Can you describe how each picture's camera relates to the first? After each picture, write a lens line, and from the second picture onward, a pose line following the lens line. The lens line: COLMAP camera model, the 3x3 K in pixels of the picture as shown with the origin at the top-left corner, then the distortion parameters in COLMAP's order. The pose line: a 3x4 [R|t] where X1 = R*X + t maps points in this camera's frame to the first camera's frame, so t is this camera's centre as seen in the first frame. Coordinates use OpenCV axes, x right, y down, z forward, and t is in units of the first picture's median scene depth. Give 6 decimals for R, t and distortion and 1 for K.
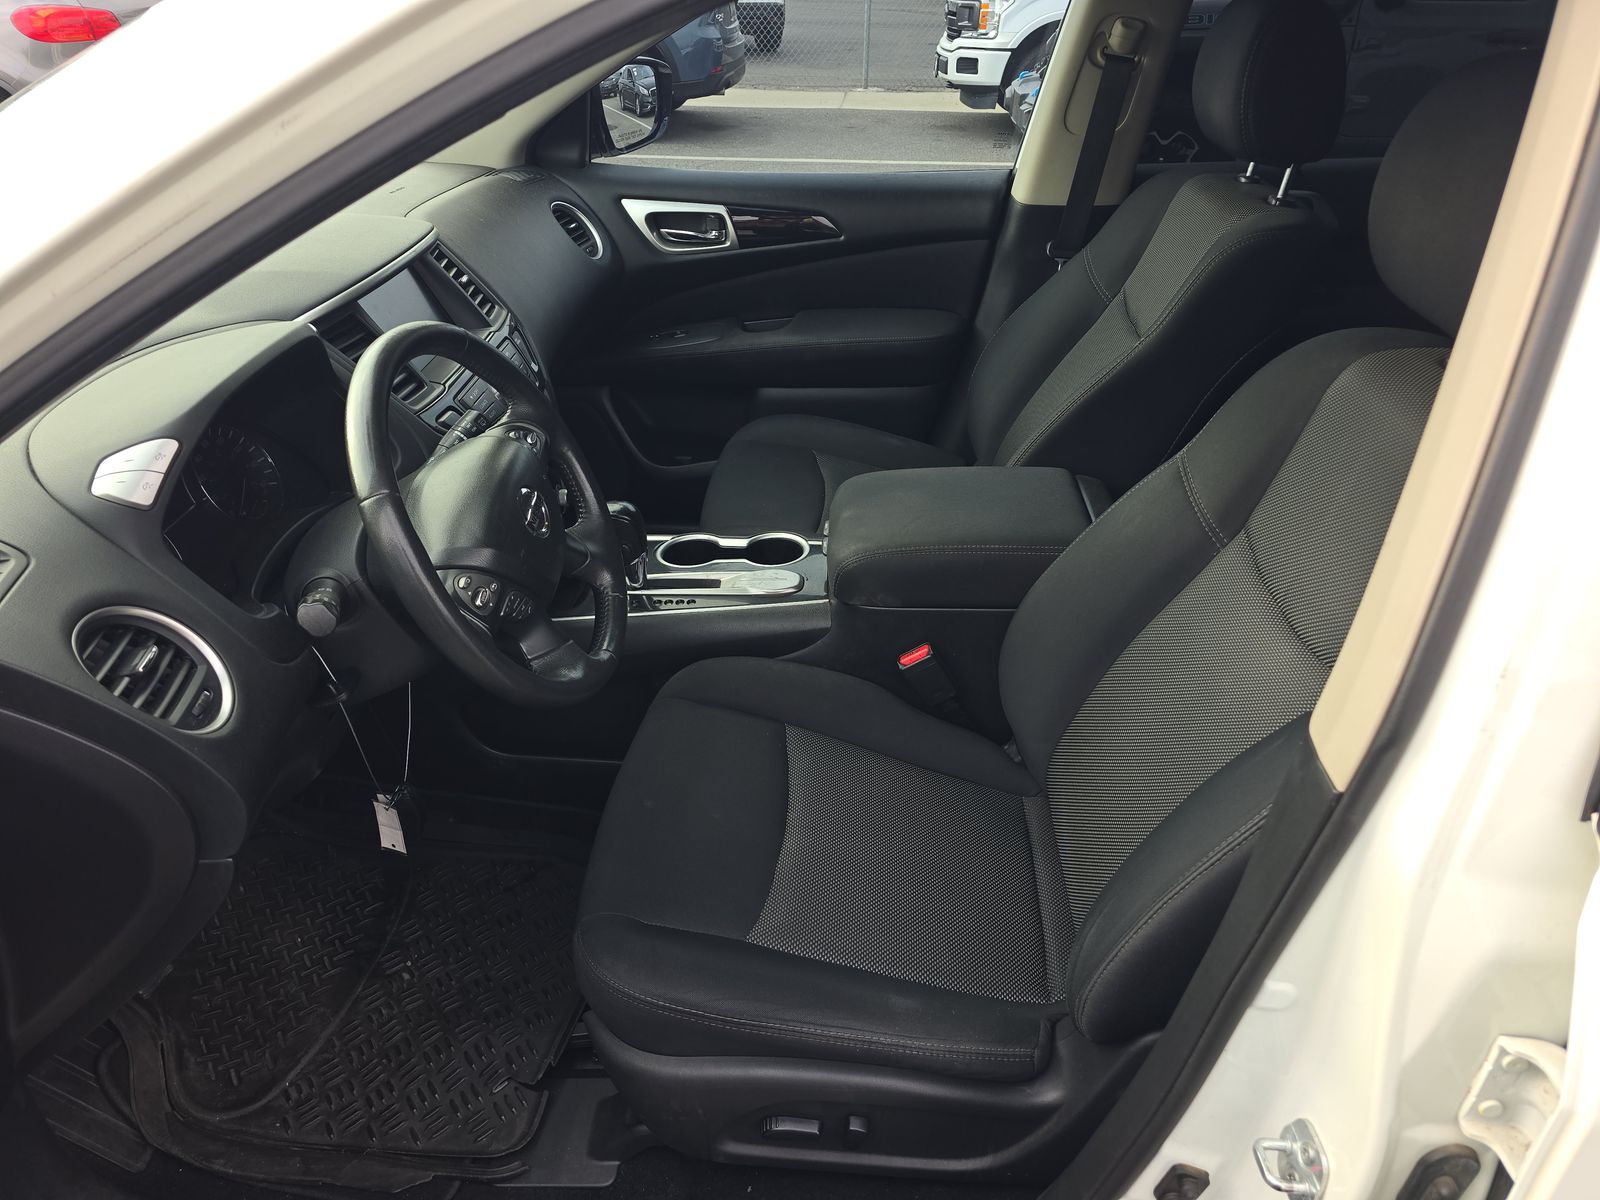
lens RADIAL K [[1083.9, 0, 793.0], [0, 1083.9, 597.8], [0, 0, 1]] dist [0.061516, -0.058314]
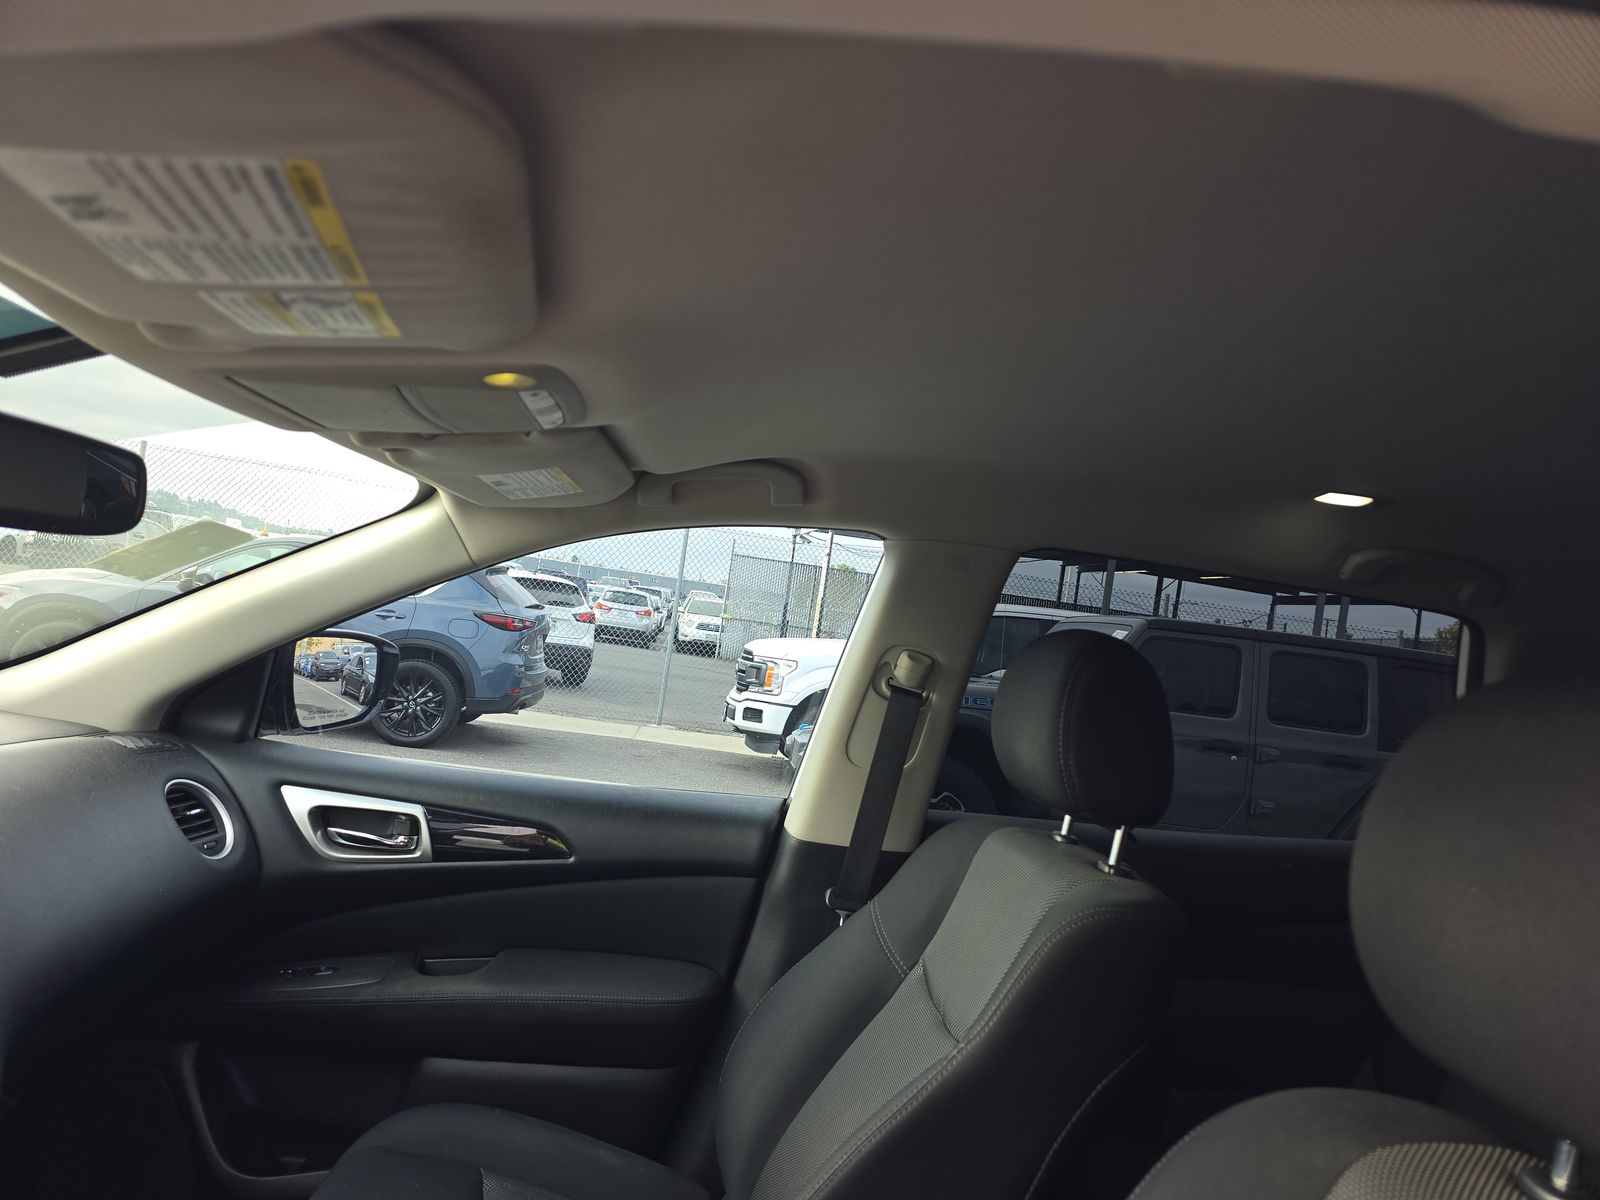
lens RADIAL K [[1083.9, 0, 794.4], [0, 1083.9, 589.8], [0, 0, 1]] dist [0.061516, -0.058314]
pose [[0.978029, 0.132215, 0.161178, 0.049264], [-0.025009, 0.841982, -0.538925, -0.074707], [-0.206963, 0.523054, 0.826790, 0.217248]]
